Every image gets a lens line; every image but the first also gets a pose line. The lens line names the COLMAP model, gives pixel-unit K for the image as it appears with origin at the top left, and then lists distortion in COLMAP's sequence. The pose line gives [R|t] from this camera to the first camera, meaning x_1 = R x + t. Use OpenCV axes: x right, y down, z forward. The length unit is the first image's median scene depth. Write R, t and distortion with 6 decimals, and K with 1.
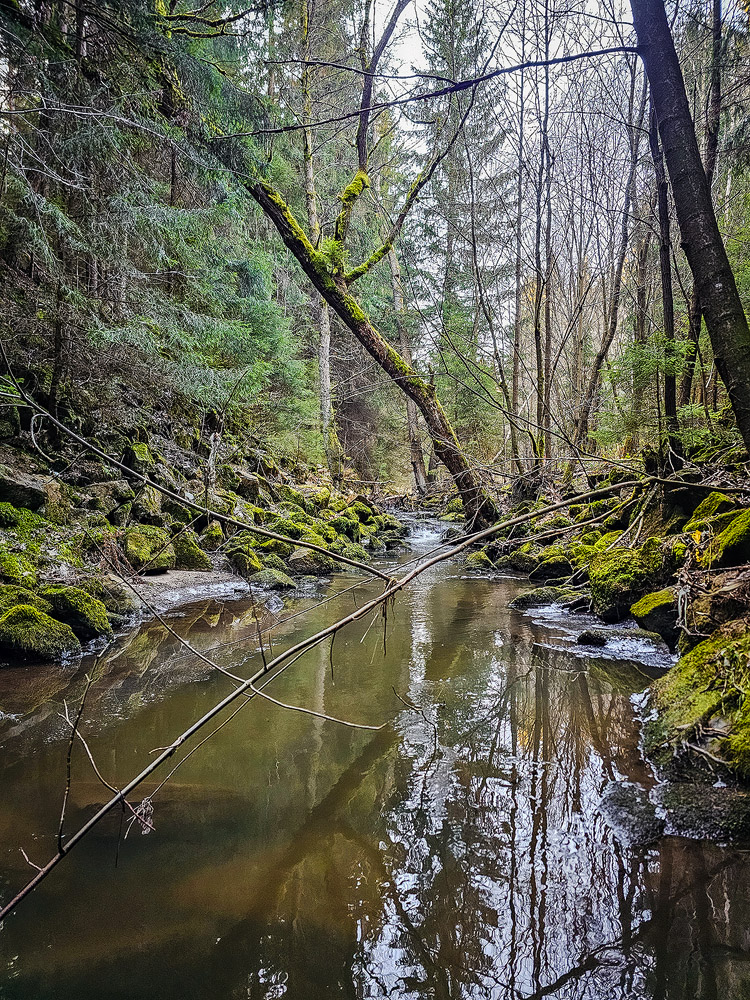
lens RADIAL K [[655.9, 0, 385.7], [0, 655.9, 483.0], [0, 0, 1]] dist [0.058710, -0.013311]
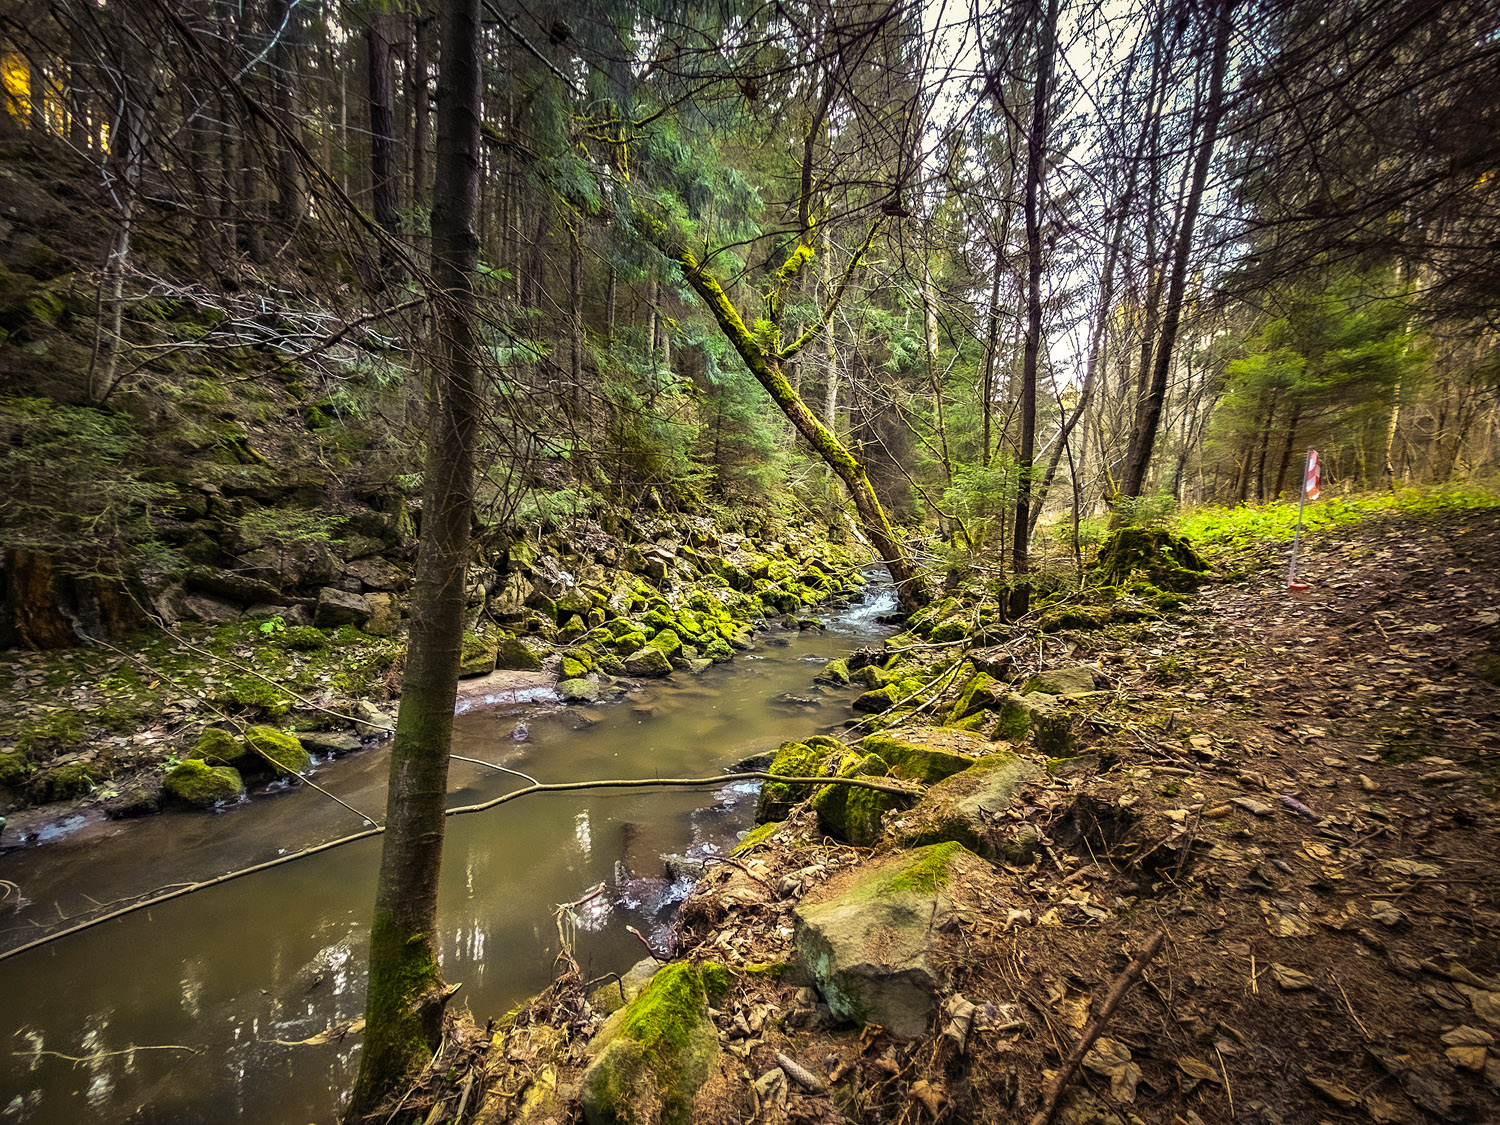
lens RADIAL K [[605.5, 0, 746.1], [0, 605.5, 559.9], [0, 0, 1]] dist [0.001788, 0.001420]
pose [[0.944177, 0.067502, -0.322450, 0.235959], [-0.036961, 0.994309, 0.099922, -0.104167], [0.327360, -0.082426, 0.941298, 0.096441]]
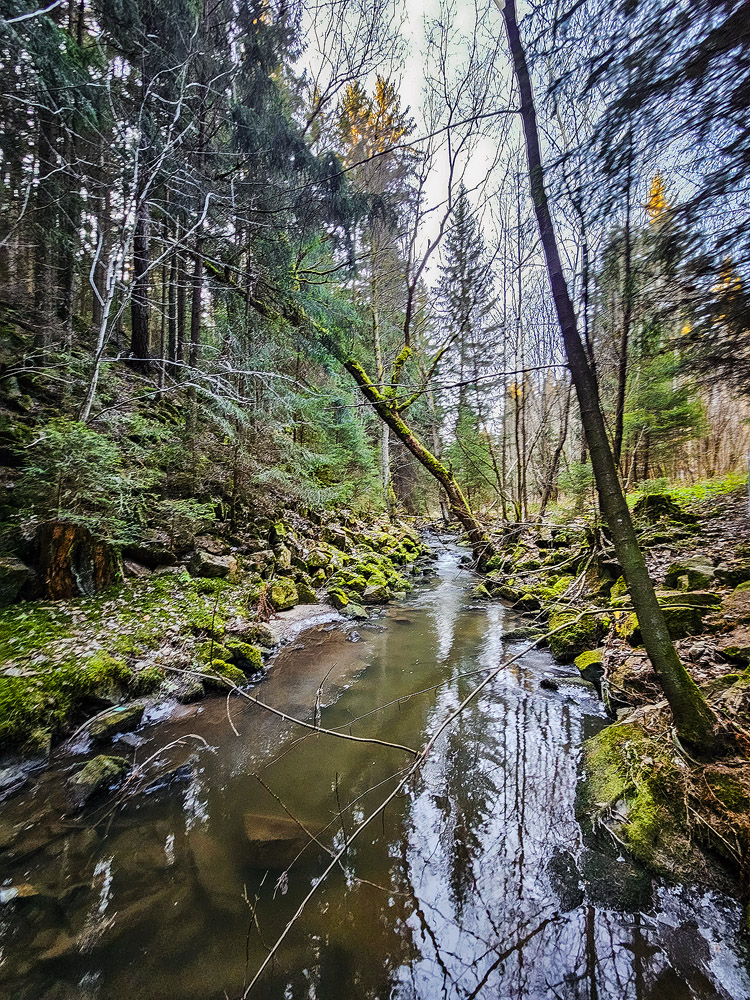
lens RADIAL K [[403.7, 0, 375.7], [0, 403.7, 492.5], [0, 0, 1]] dist [0.001788, 0.001420]
pose [[0.993113, -0.005129, -0.117045, 0.003271], [0.000993, 0.999374, -0.035367, -0.071753], [0.117153, 0.035007, 0.992497, -0.016282]]
